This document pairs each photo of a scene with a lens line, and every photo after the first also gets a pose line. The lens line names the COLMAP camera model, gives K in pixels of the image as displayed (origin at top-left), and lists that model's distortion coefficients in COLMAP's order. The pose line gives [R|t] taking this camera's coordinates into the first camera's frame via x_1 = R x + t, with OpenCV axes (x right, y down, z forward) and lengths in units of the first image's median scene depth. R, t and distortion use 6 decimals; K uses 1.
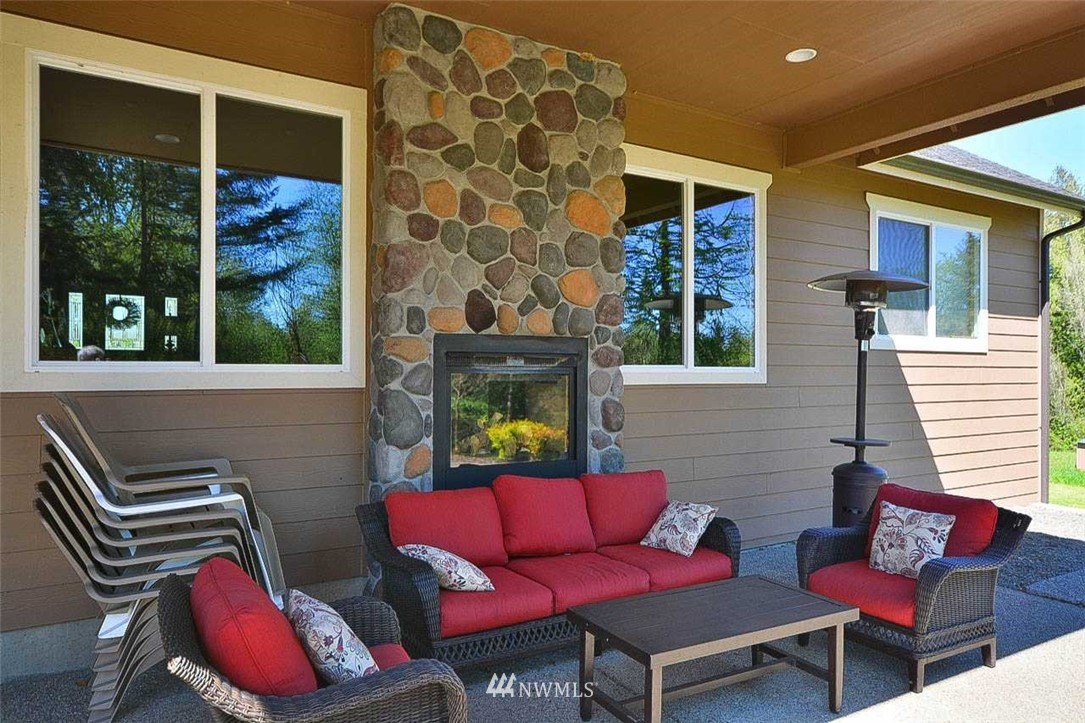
lens RADIAL K [[710.7, 0, 542.5], [0, 710.7, 361.5], [0, 0, 1]] dist [-0.000247, 0.000034]
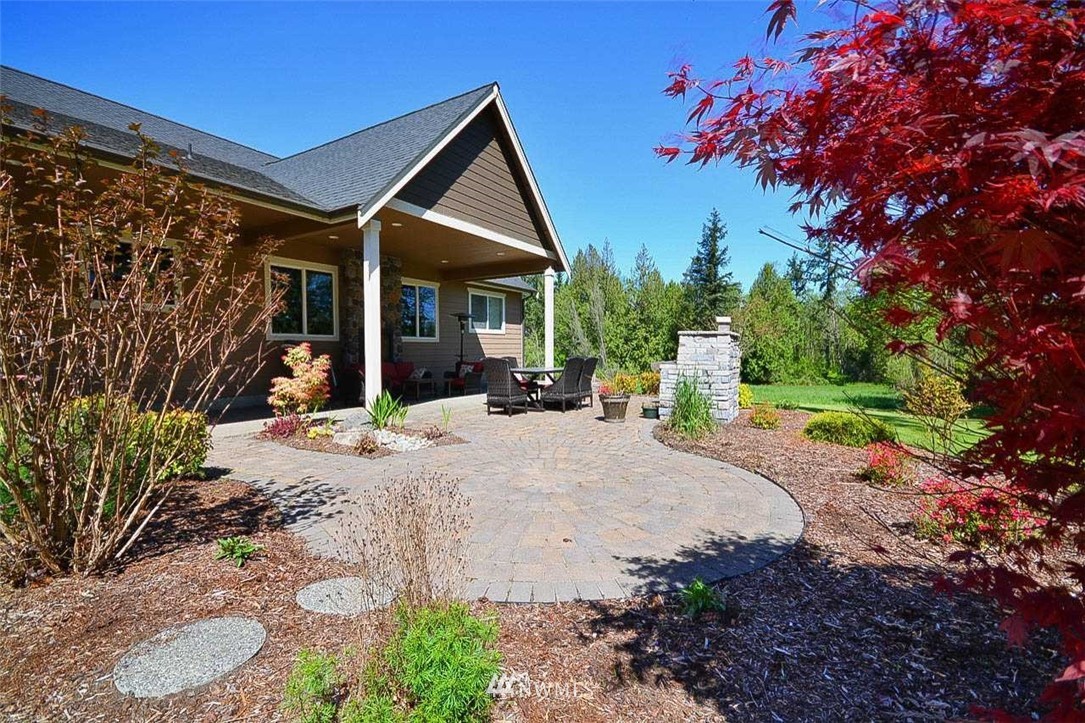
lens RADIAL K [[476.3, 0, 542.5], [0, 476.3, 361.5], [0, 0, 1]] dist [-0.000745, 0.000031]
pose [[0.877572, -0.023818, 0.478854, -0.447547], [0.006948, 0.999292, 0.036971, 0.051057], [-0.479395, -0.029118, 0.877116, -1.604619]]
